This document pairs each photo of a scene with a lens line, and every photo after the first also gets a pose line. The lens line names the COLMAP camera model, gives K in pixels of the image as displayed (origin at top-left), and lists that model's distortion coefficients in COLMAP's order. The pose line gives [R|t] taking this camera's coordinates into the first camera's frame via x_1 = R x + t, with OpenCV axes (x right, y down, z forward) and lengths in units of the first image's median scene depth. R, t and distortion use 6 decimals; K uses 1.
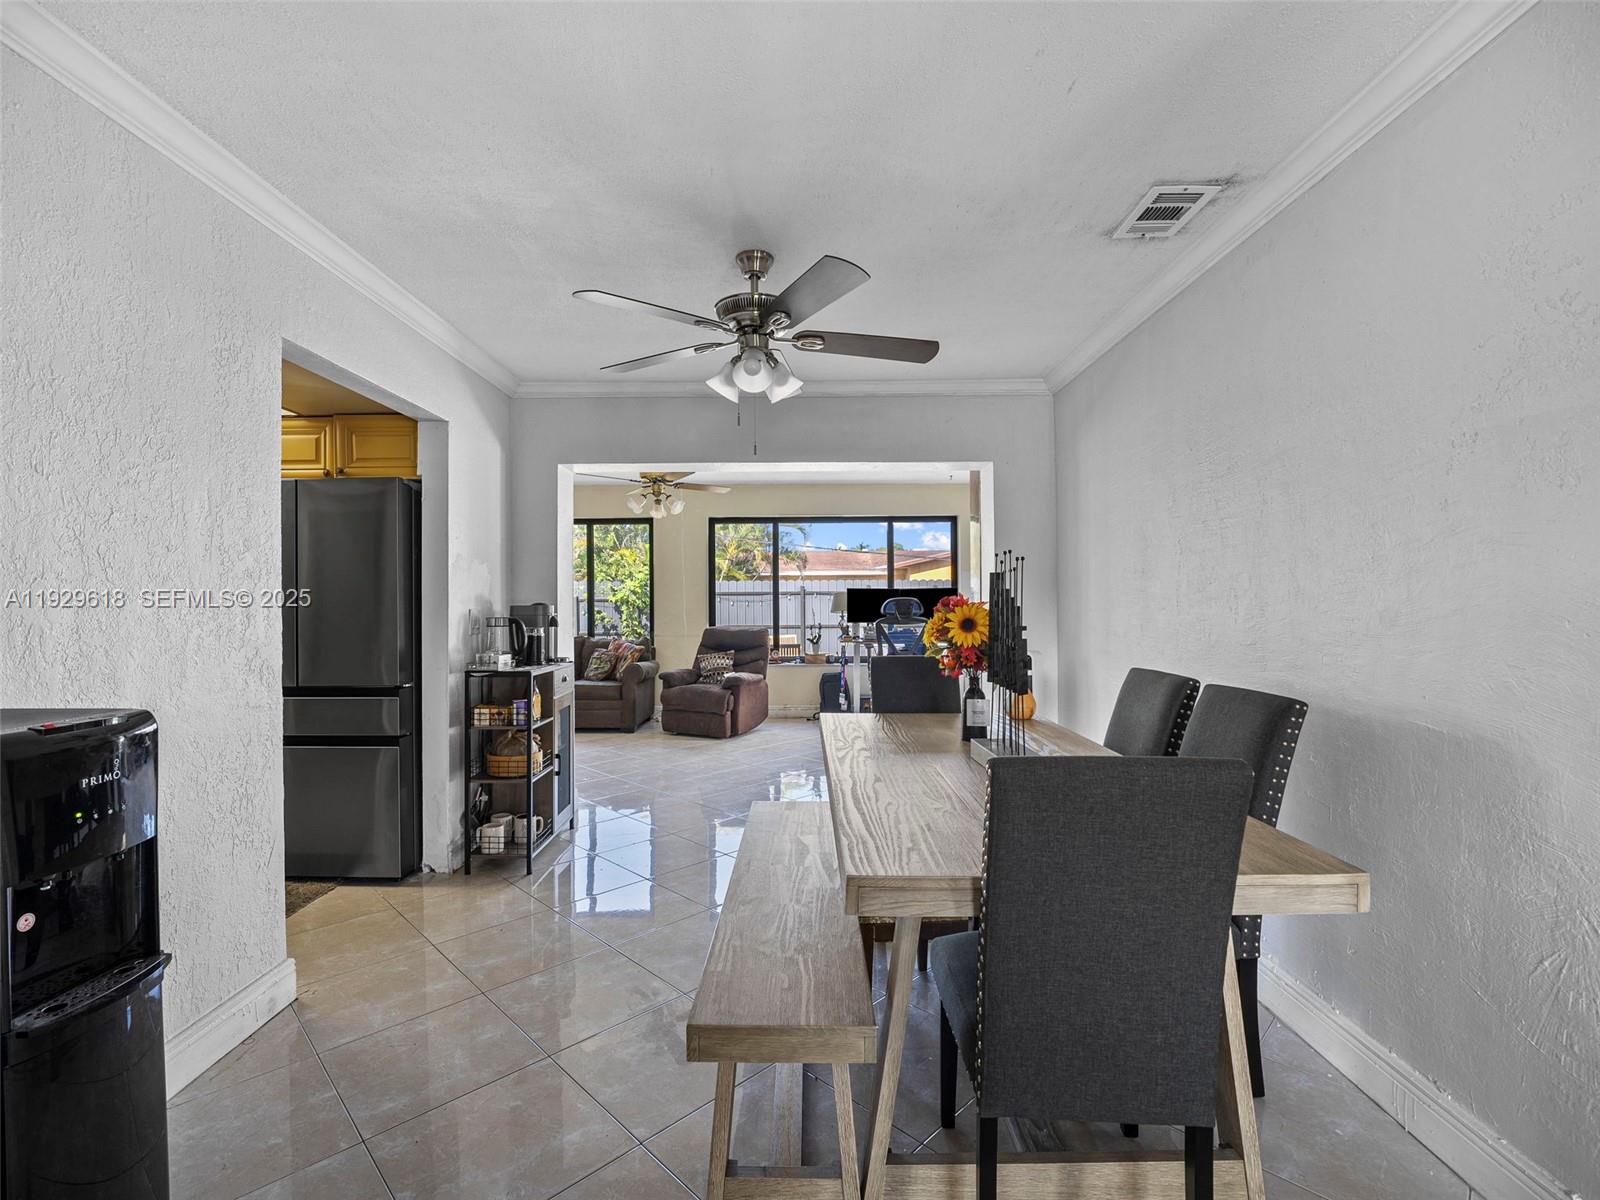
lens RADIAL K [[727.2, 0, 794.4], [0, 727.2, 602.1], [0, 0, 1]] dist [-0.019766, 0.000268]
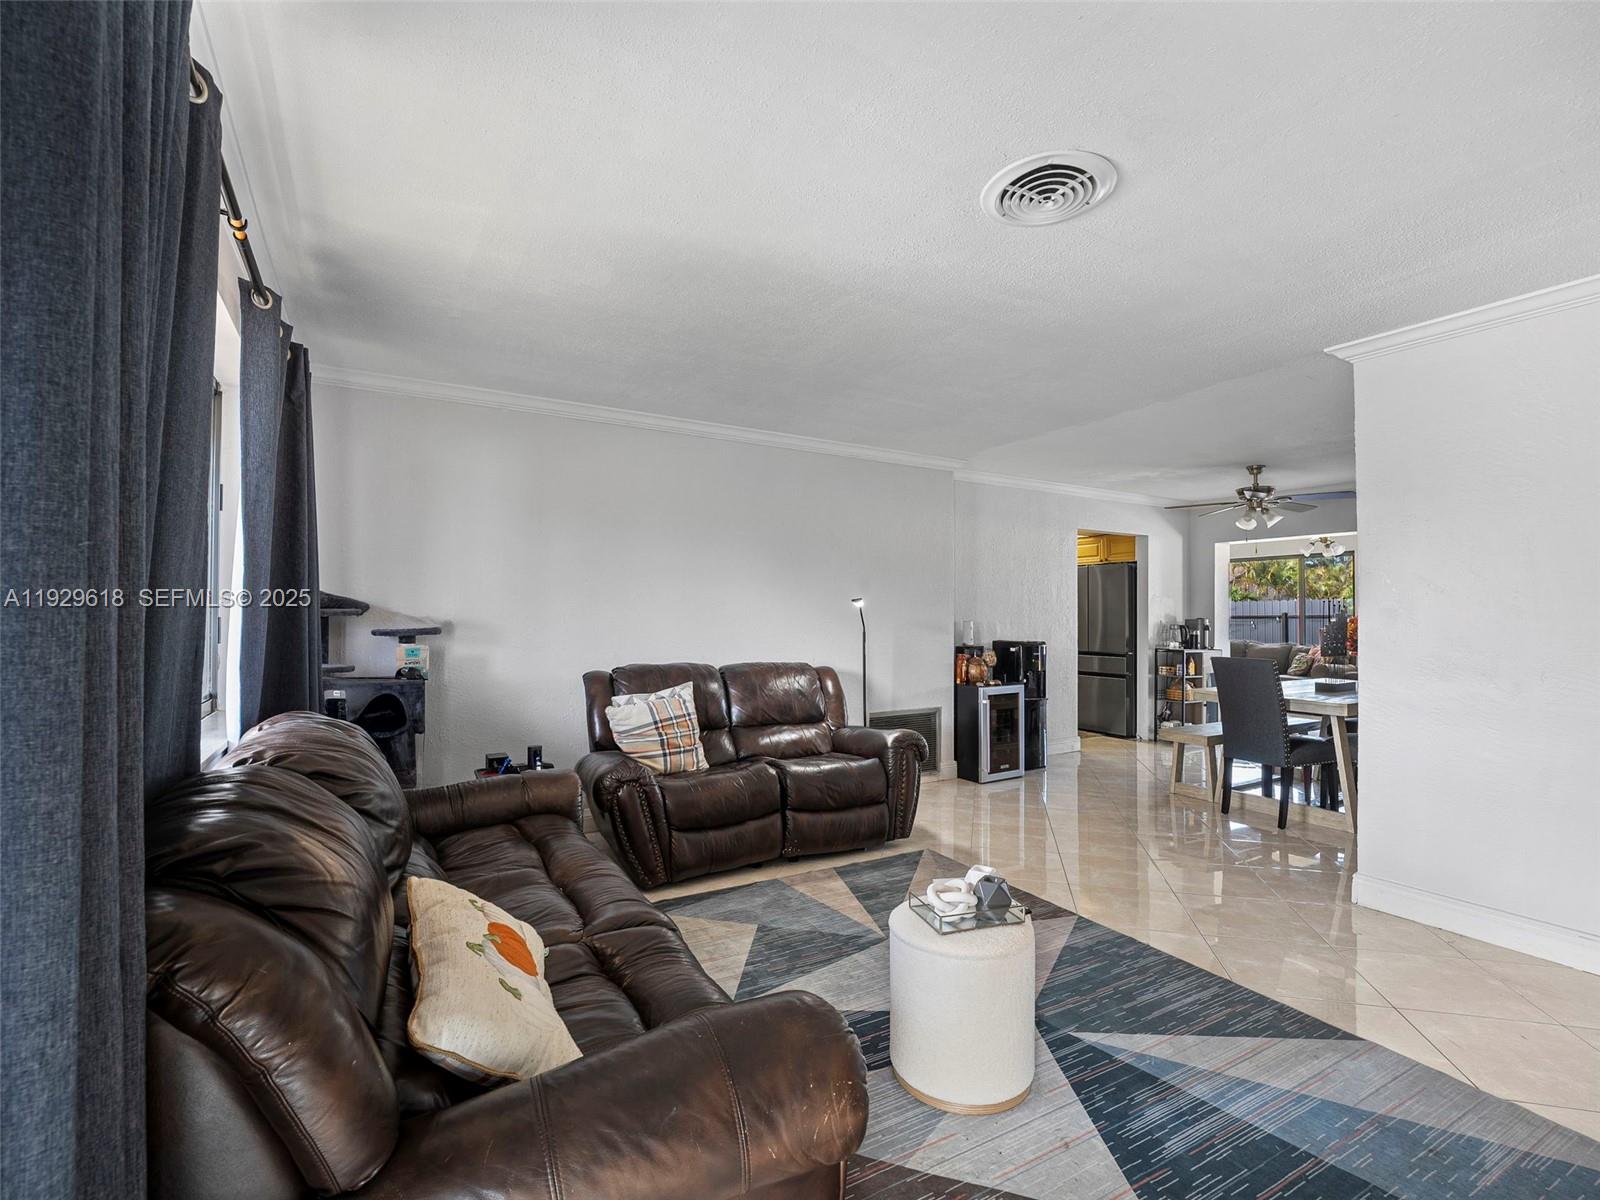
lens RADIAL K [[731.2, 0, 794.9], [0, 731.2, 602.5], [0, 0, 1]] dist [-0.024248, 0.000274]
pose [[0.510632, -0.005560, -0.859782, 0.797740], [-0.009755, 0.999877, -0.012260, -0.006002], [0.859744, 0.014648, 0.510515, -0.961937]]
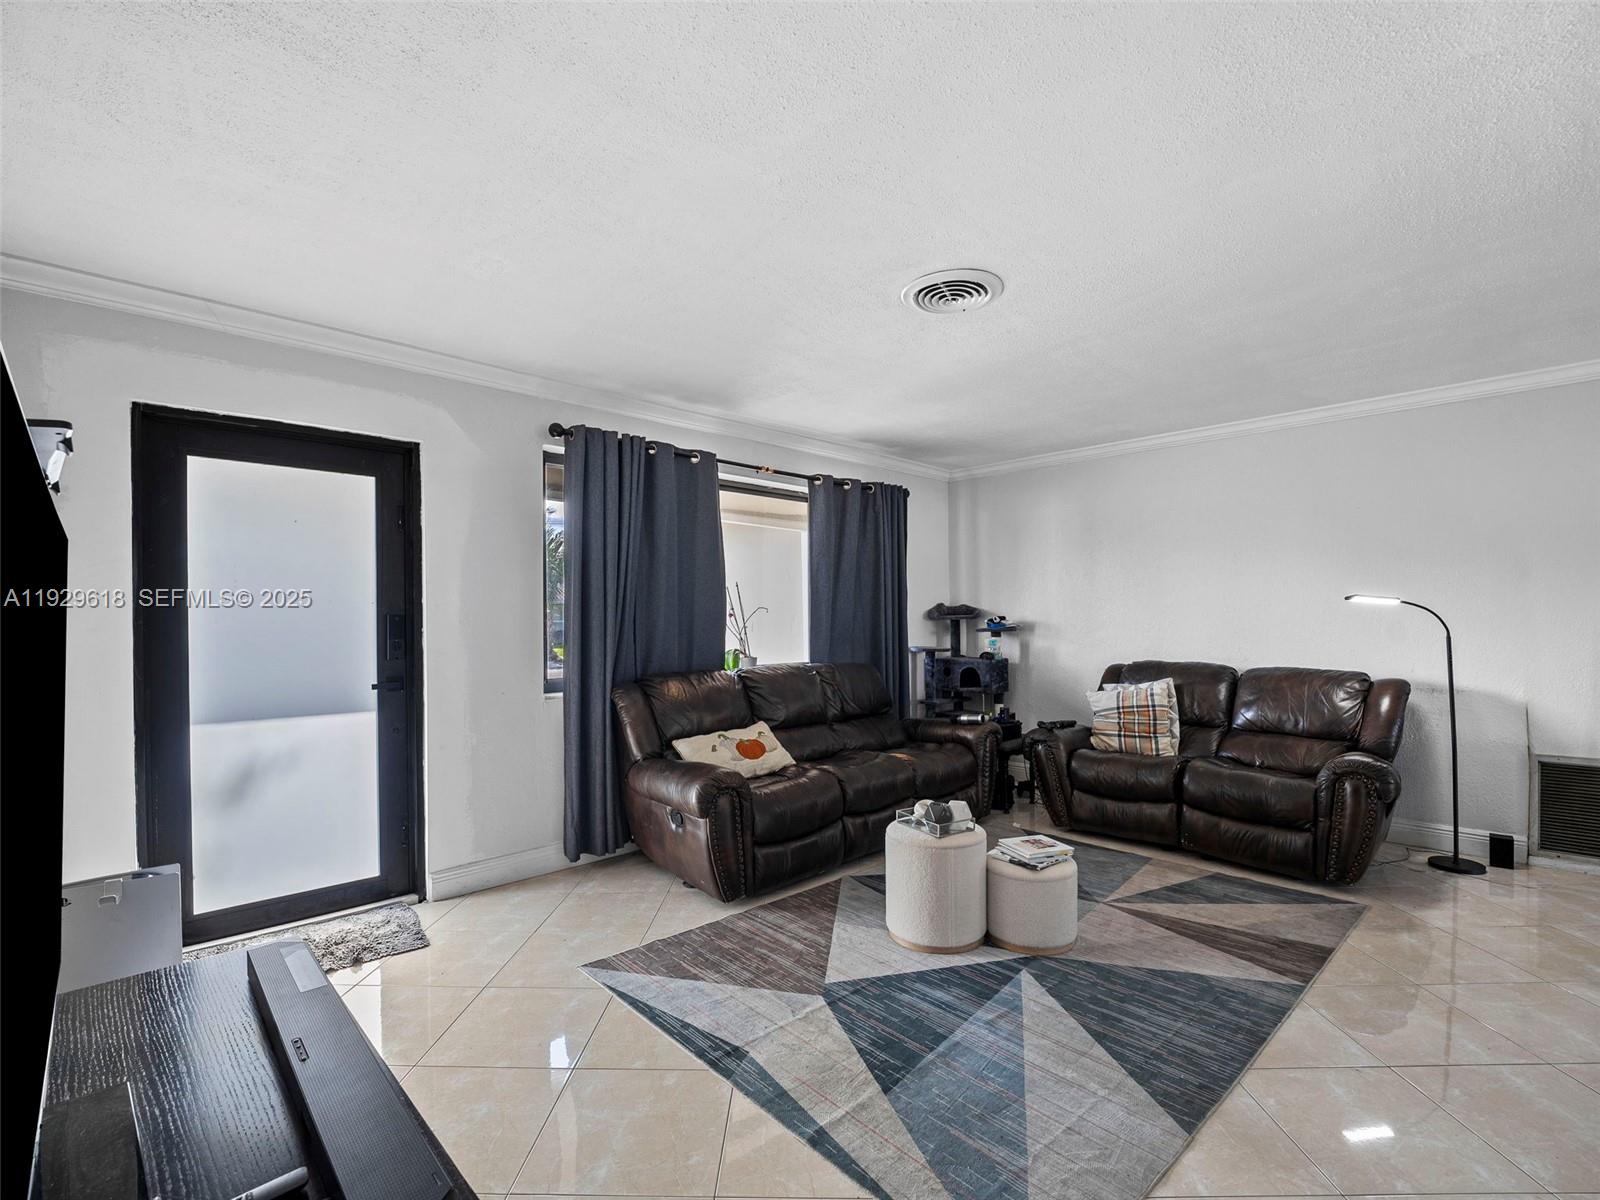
lens RADIAL K [[727.2, 0, 794.4], [0, 727.2, 602.1], [0, 0, 1]] dist [-0.019766, 0.000268]
pose [[-0.717209, -0.006236, -0.696830, 1.054209], [0.008470, 0.999808, -0.017664, -0.008602], [0.696806, -0.018571, -0.717019, -0.097167]]
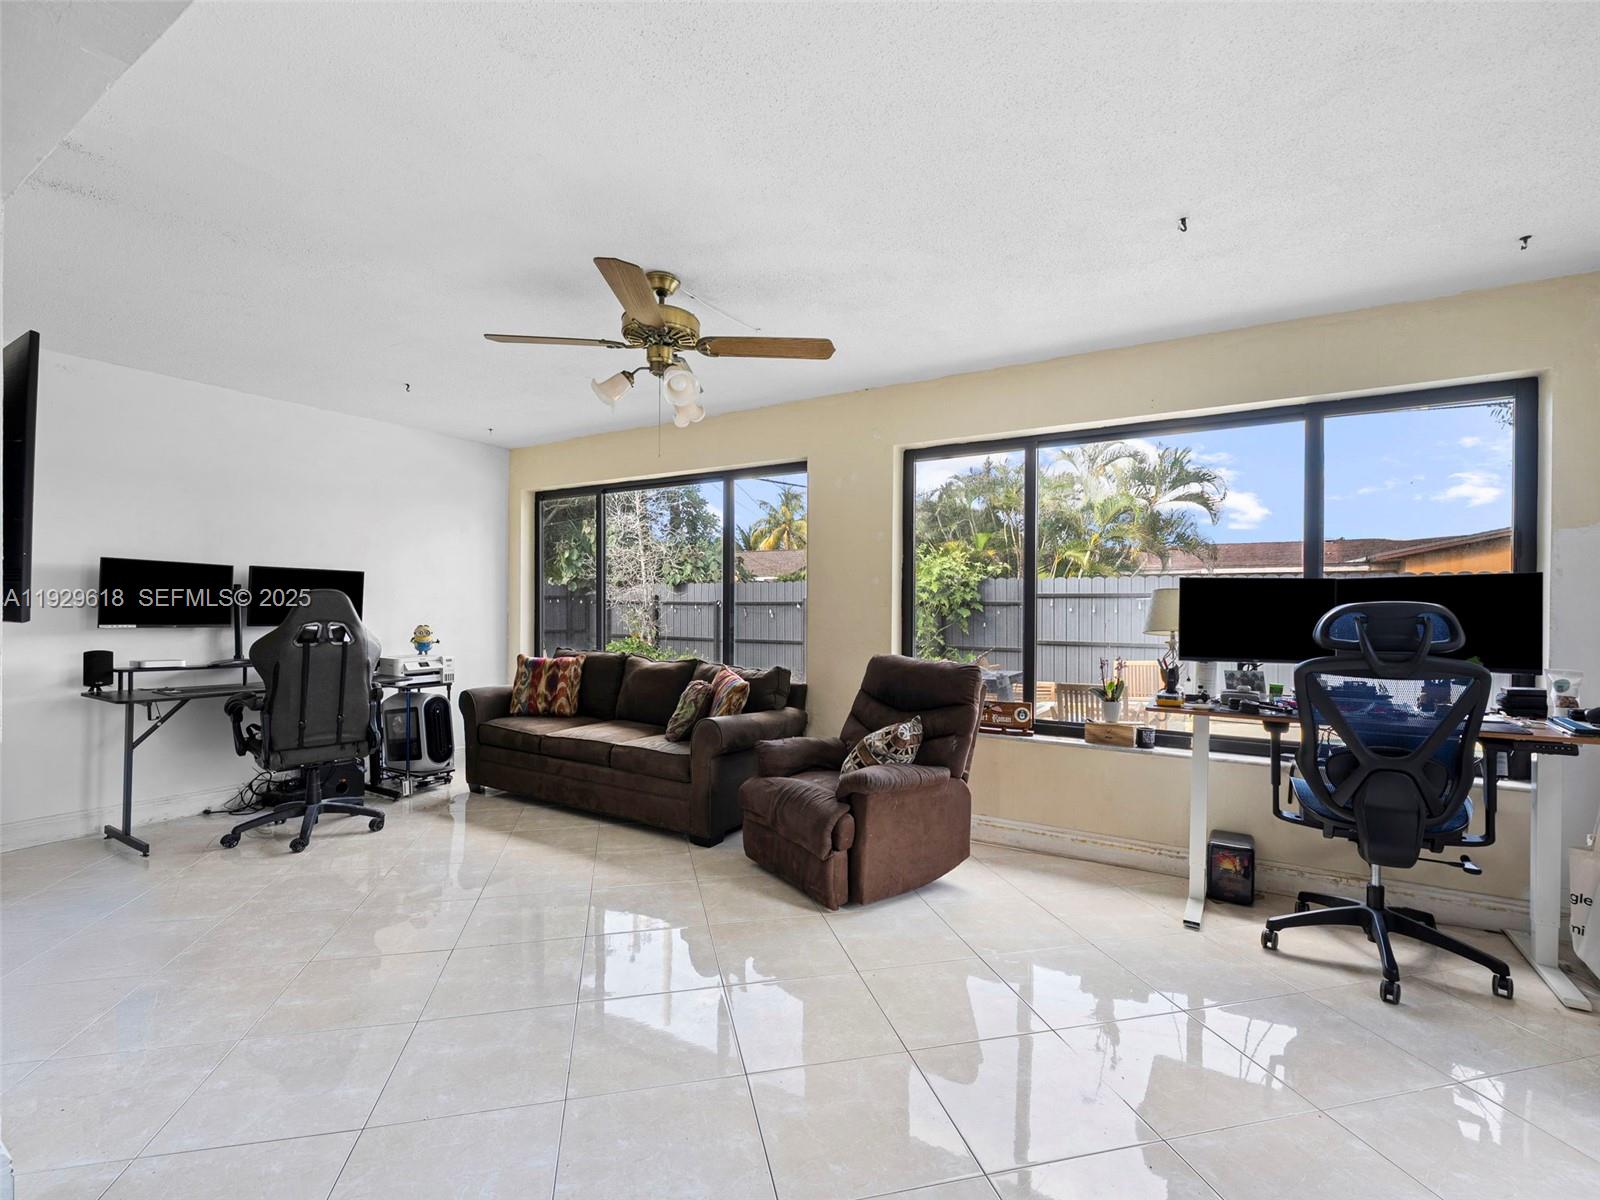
lens RADIAL K [[727.2, 0, 794.4], [0, 727.2, 602.1], [0, 0, 1]] dist [-0.019766, 0.000268]
pose [[0.847476, 0.012426, -0.530688, 0.214259], [-0.016651, 0.999856, -0.003178, 0.000214], [0.530572, 0.011530, 0.847562, 1.072839]]
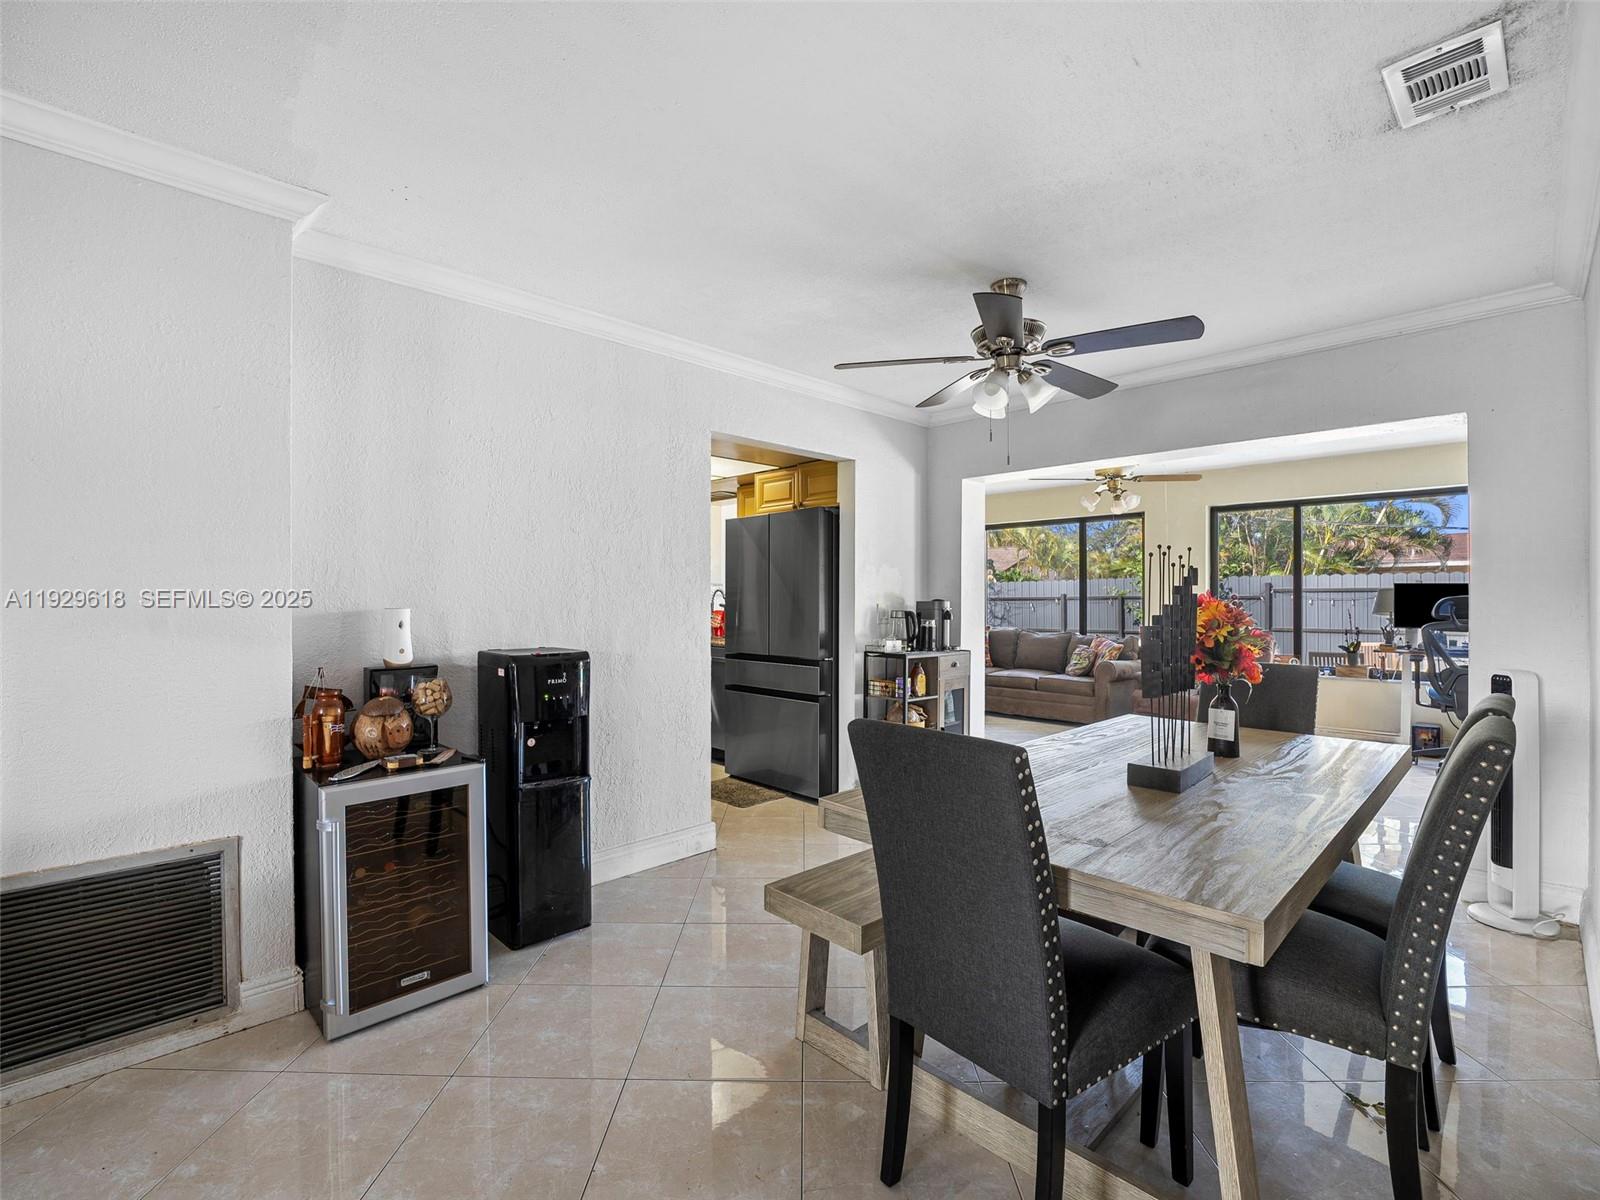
lens RADIAL K [[727.2, 0, 794.4], [0, 727.2, 602.1], [0, 0, 1]] dist [-0.019766, 0.000268]
pose [[0.699878, 0.008806, -0.714208, 0.348383], [-0.005745, 0.999961, 0.006699, -0.000802], [0.714239, -0.000585, 0.699901, 0.002822]]
